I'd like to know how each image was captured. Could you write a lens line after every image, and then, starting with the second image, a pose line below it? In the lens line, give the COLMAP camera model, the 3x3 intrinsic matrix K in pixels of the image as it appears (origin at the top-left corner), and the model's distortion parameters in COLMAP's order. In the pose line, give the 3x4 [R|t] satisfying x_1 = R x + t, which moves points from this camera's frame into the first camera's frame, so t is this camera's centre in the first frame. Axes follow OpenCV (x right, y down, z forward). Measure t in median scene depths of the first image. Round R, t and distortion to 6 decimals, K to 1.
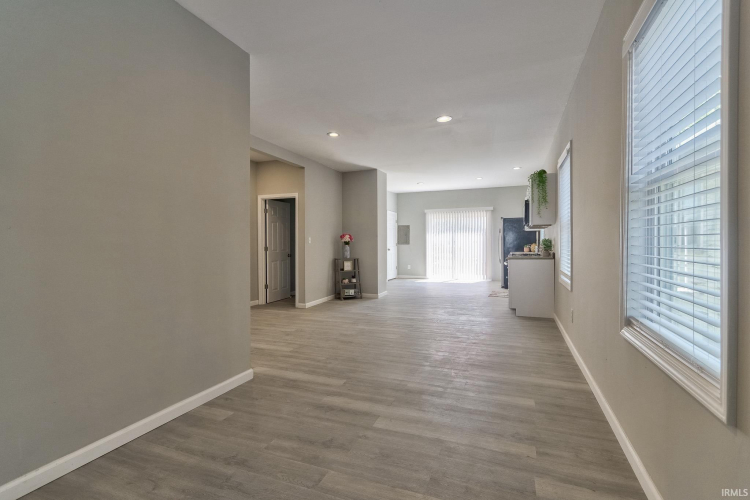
lens RADIAL K [[352.1, 0, 375.9], [0, 352.1, 247.2], [0, 0, 1]] dist [0.002752, -0.000156]
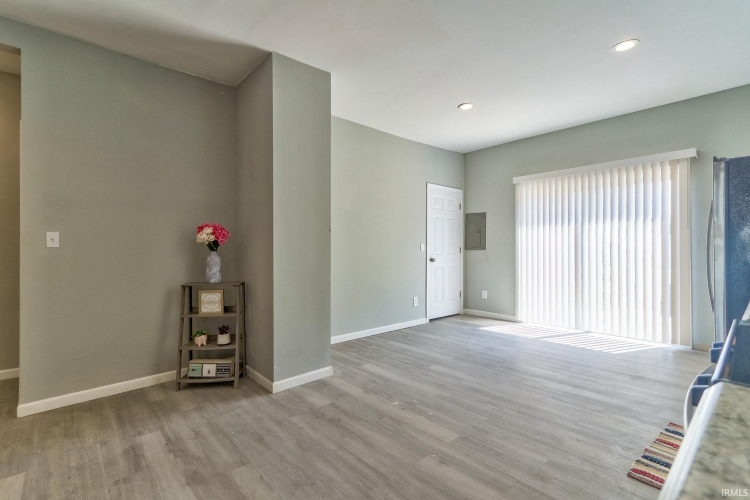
lens RADIAL K [[352.1, 0, 377.3], [0, 352.1, 250.3], [0, 0, 1]] dist [0.002752, -0.000156]
pose [[0.892269, 0.006576, -0.451456, 0.194615], [-0.007492, 0.999972, -0.000242, -0.006470], [0.451442, 0.003598, 0.892293, 0.501110]]
